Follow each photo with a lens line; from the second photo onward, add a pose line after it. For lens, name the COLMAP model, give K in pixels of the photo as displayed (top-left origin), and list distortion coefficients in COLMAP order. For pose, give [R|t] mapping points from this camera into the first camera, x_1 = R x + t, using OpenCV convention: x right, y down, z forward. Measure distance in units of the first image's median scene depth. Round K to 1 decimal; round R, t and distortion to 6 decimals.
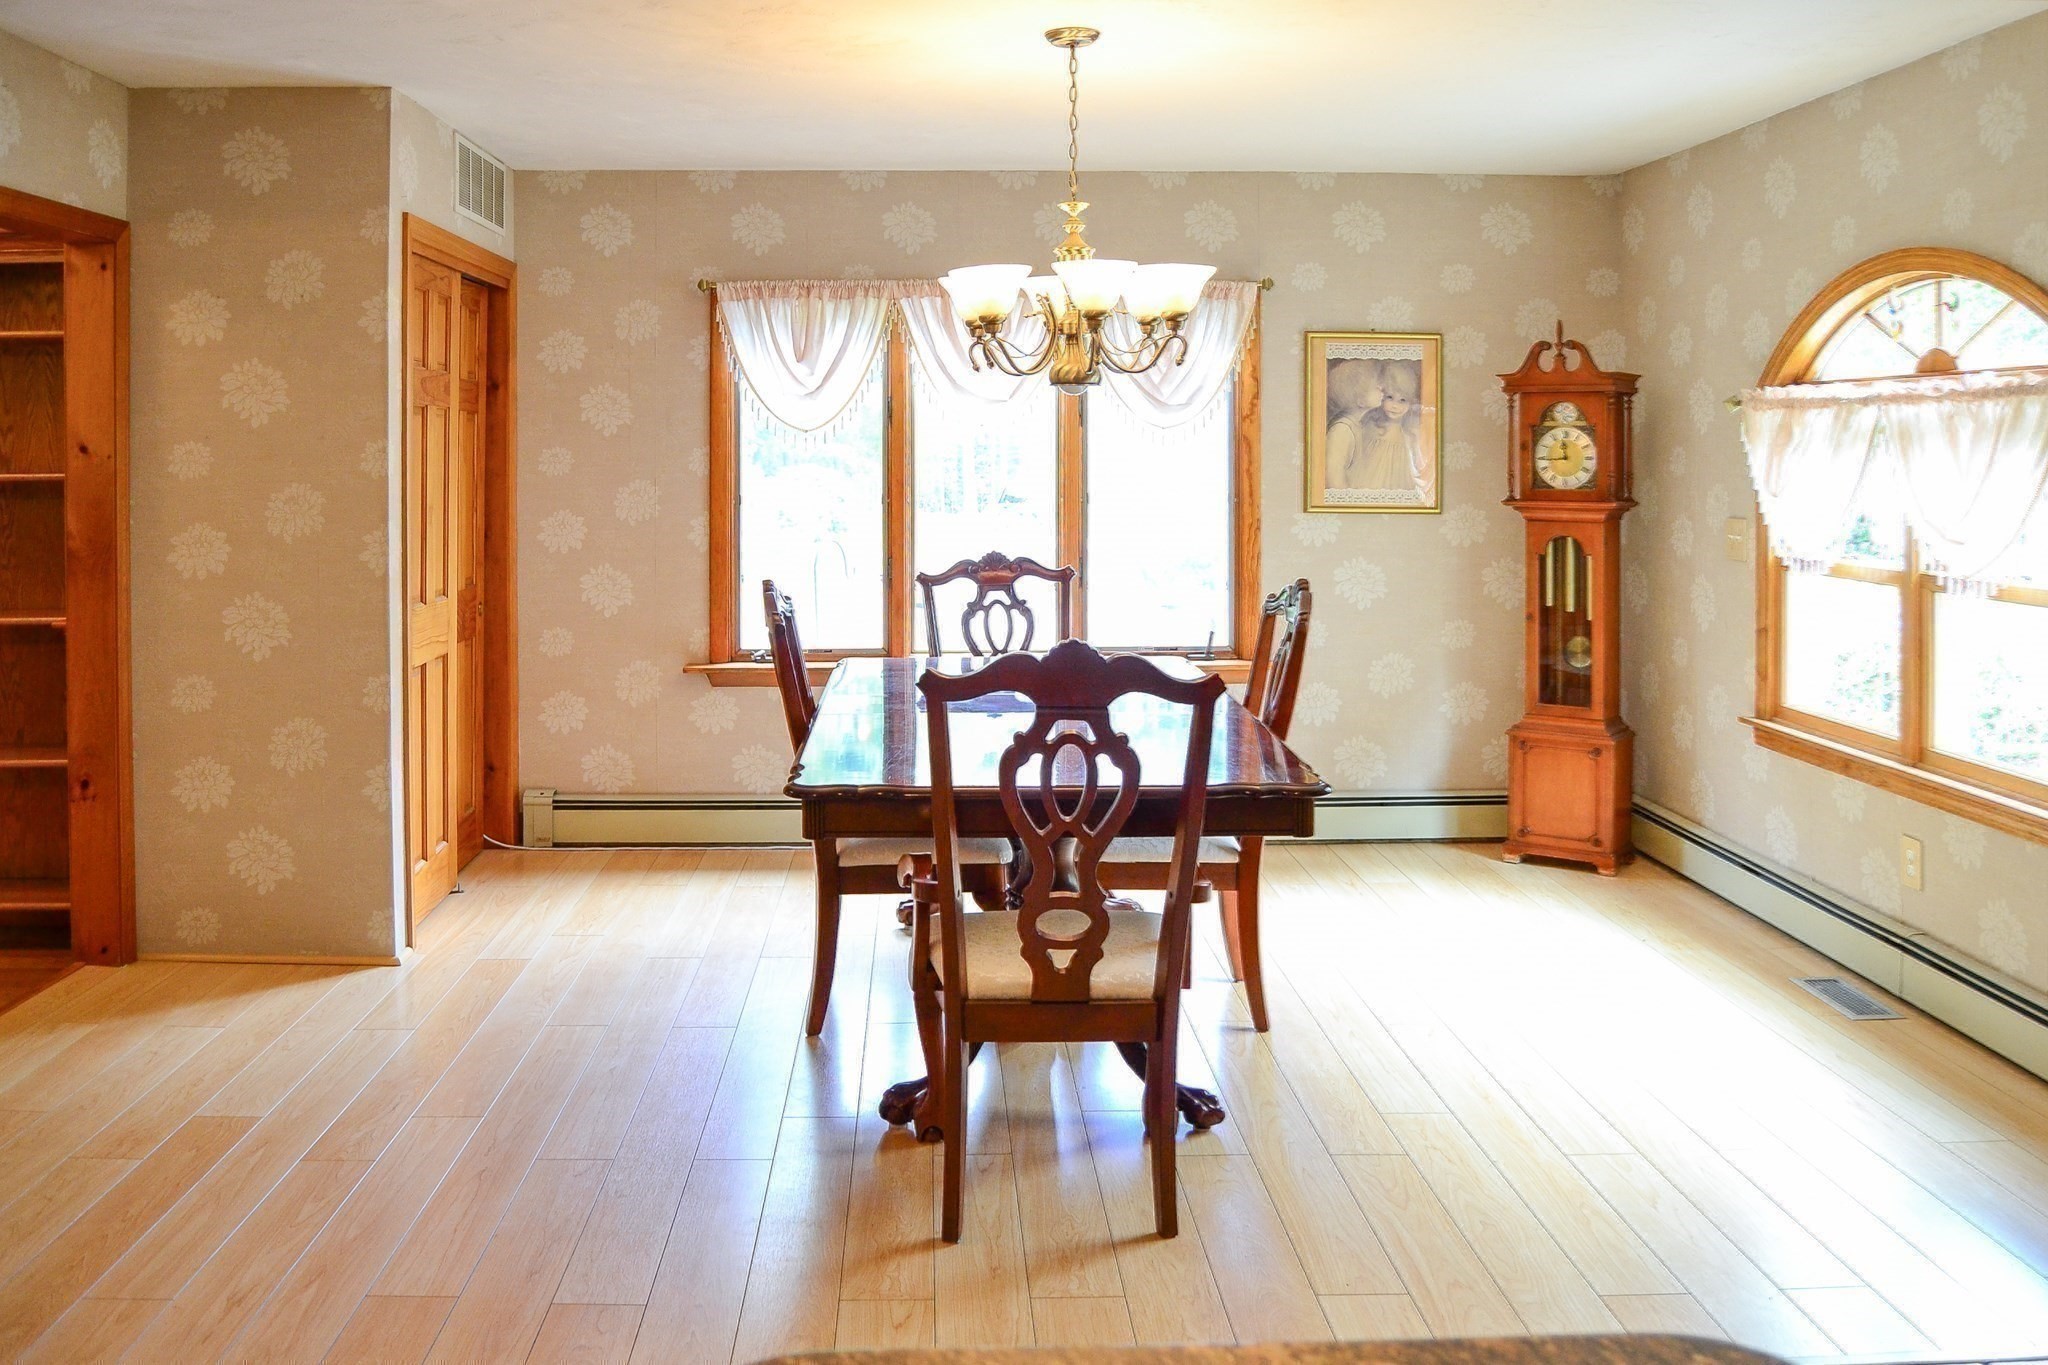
lens RADIAL K [[1791.2, 0, 945.4], [0, 1791.2, 650.1], [0, 0, 1]] dist [-0.093751, 0.029557]
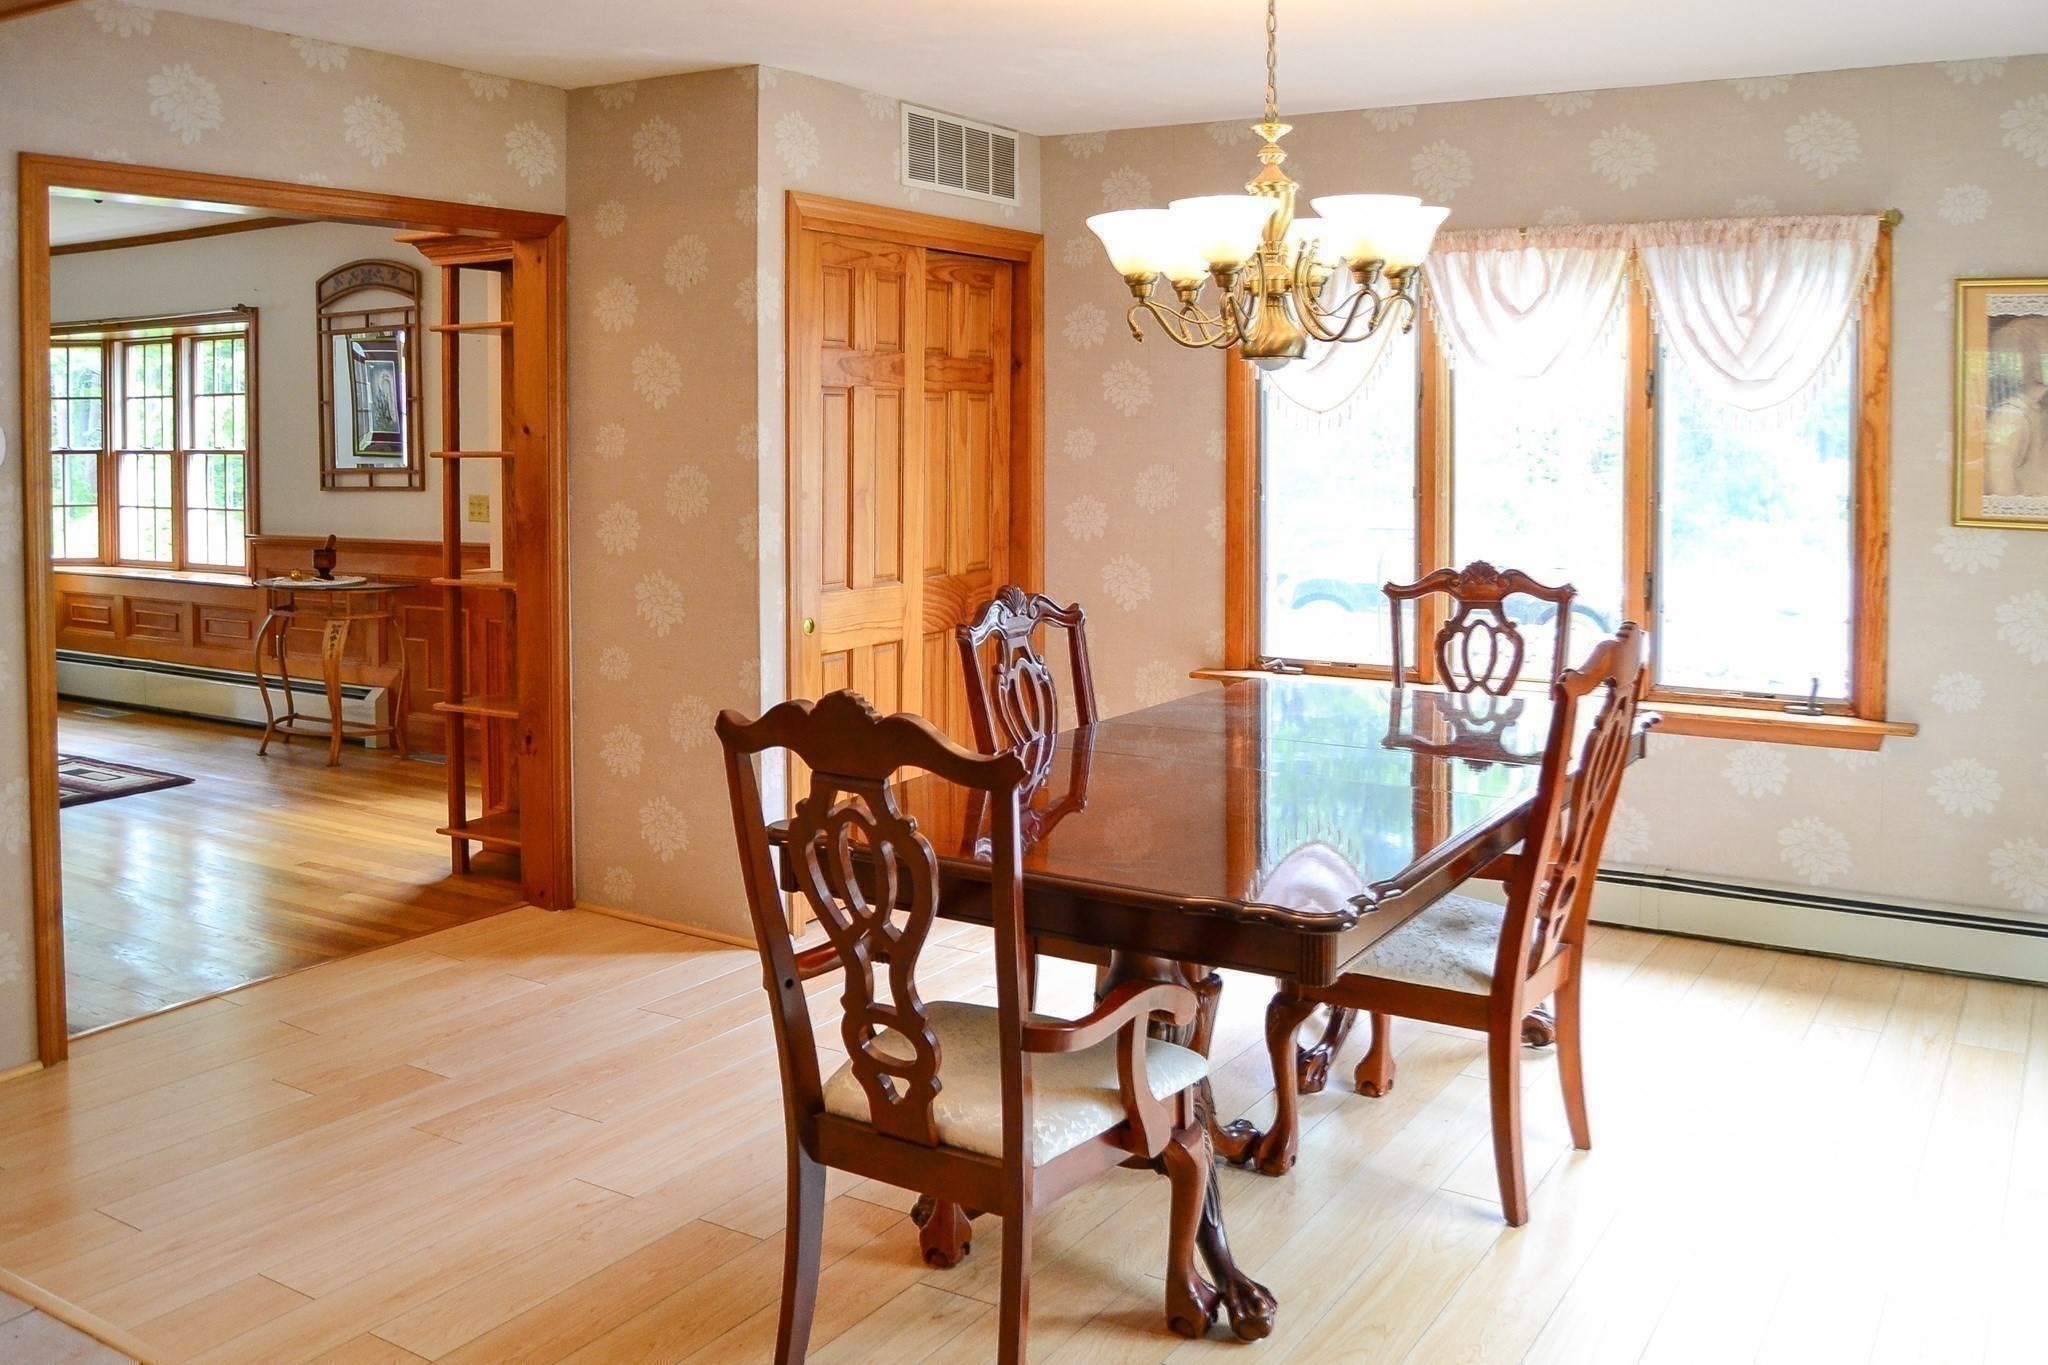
lens RADIAL K [[1791.2, 0, 945.4], [0, 1791.2, 650.1], [0, 0, 1]] dist [-0.093751, 0.029557]
pose [[0.833221, 0.070598, -0.548415, 0.292392], [-0.062028, 0.997489, 0.034166, -0.029040], [0.549450, 0.005549, 0.835508, 0.200681]]
